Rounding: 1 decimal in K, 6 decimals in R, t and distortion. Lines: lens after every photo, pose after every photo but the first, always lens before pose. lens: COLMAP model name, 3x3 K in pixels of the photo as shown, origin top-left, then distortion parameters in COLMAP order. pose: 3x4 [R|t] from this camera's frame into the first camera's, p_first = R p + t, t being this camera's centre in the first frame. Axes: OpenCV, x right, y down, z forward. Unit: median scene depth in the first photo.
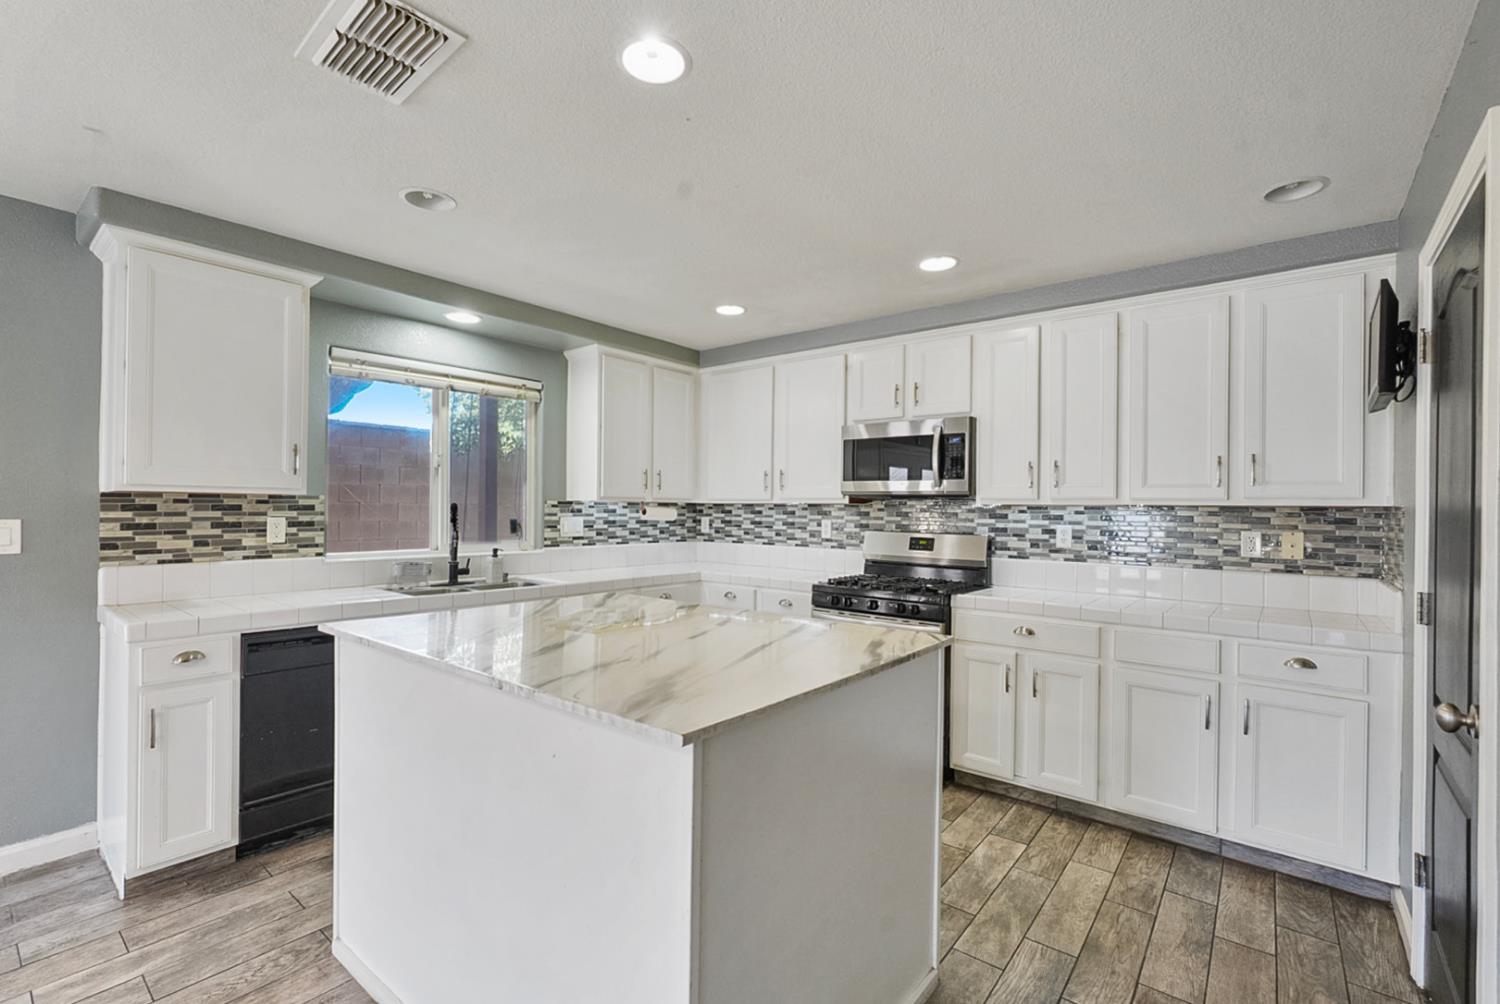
lens RADIAL K [[670.9, 0, 752.8], [0, 670.9, 505.7], [0, 0, 1]] dist [-0.010249, 0.004034]
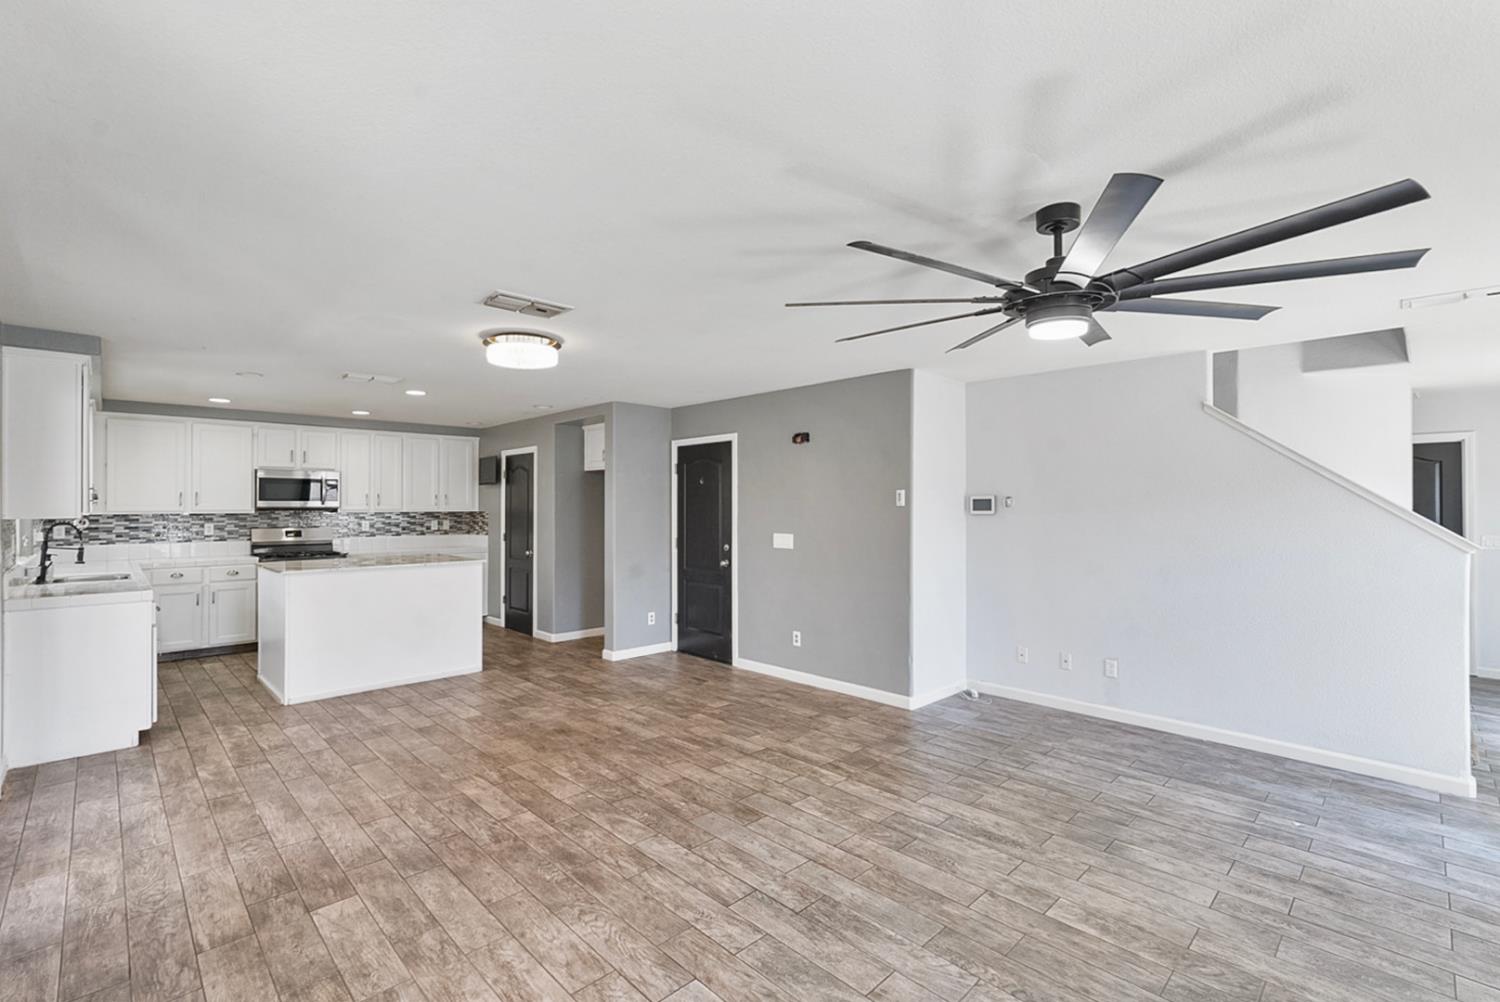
lens RADIAL K [[670.9, 0, 757.1], [0, 670.9, 493.2], [0, 0, 1]] dist [-0.010249, 0.004034]
pose [[0.100438, 0.007312, 0.994916, -1.632382], [-0.001324, 0.999973, -0.007215, -0.049560], [-0.994942, -0.000593, 0.100445, -0.533910]]
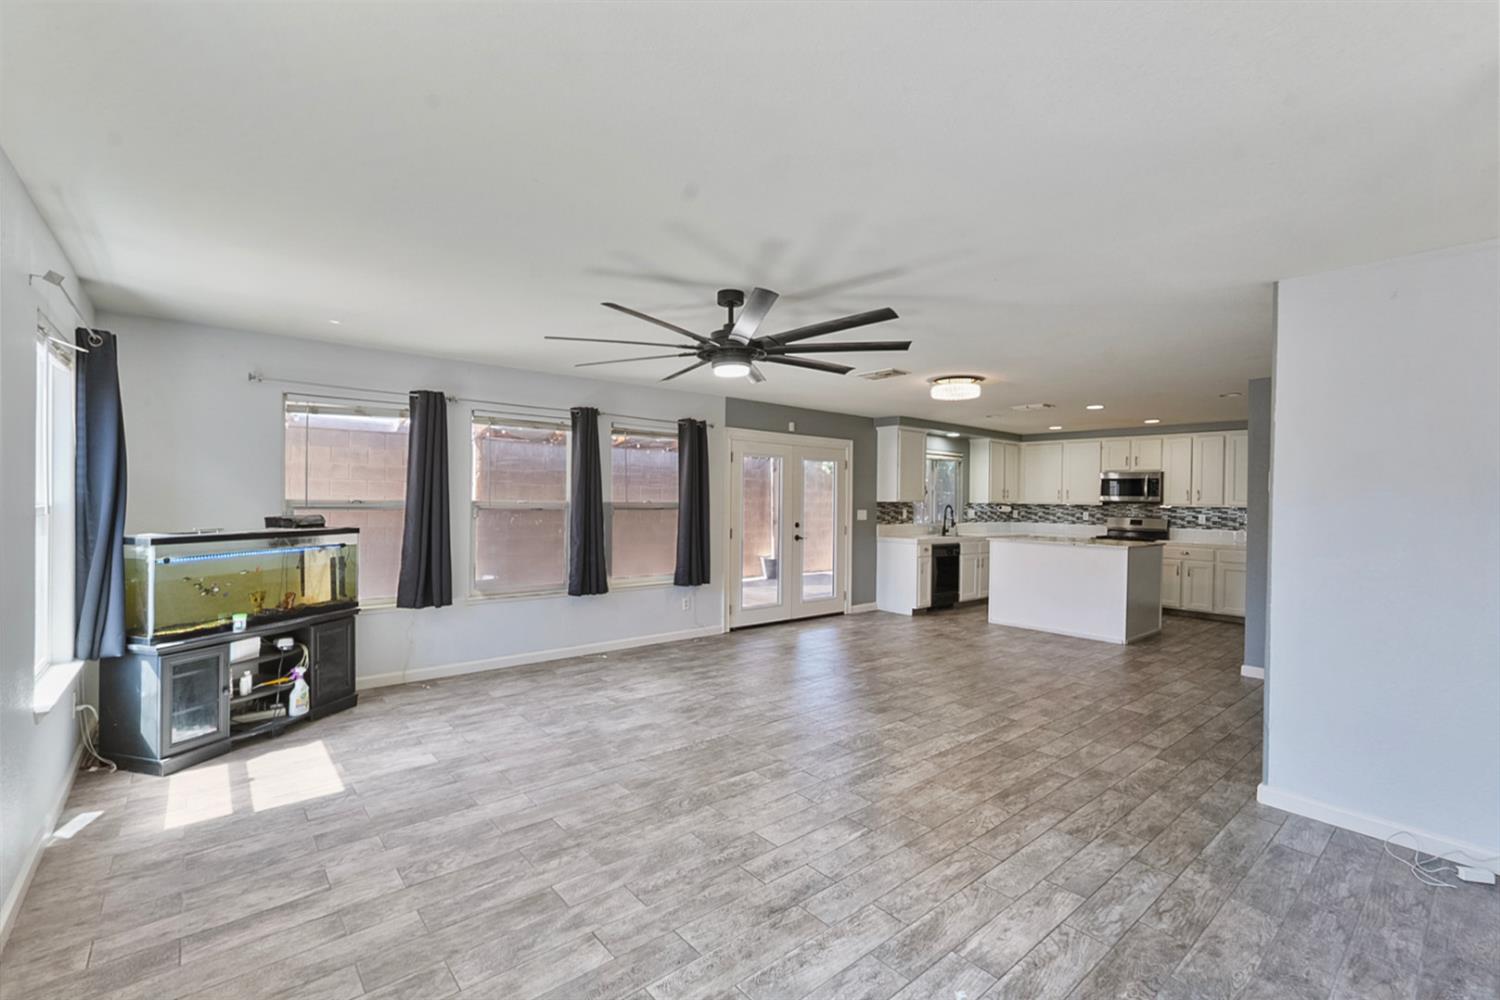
lens RADIAL K [[670.9, 0, 744.9], [0, 670.9, 498.6], [0, 0, 1]] dist [-0.010249, 0.004034]
pose [[0.983505, 0.003990, -0.180839, -0.751299], [-0.003809, 0.999992, 0.001346, -0.027610], [0.180843, -0.000635, 0.983512, -1.737369]]
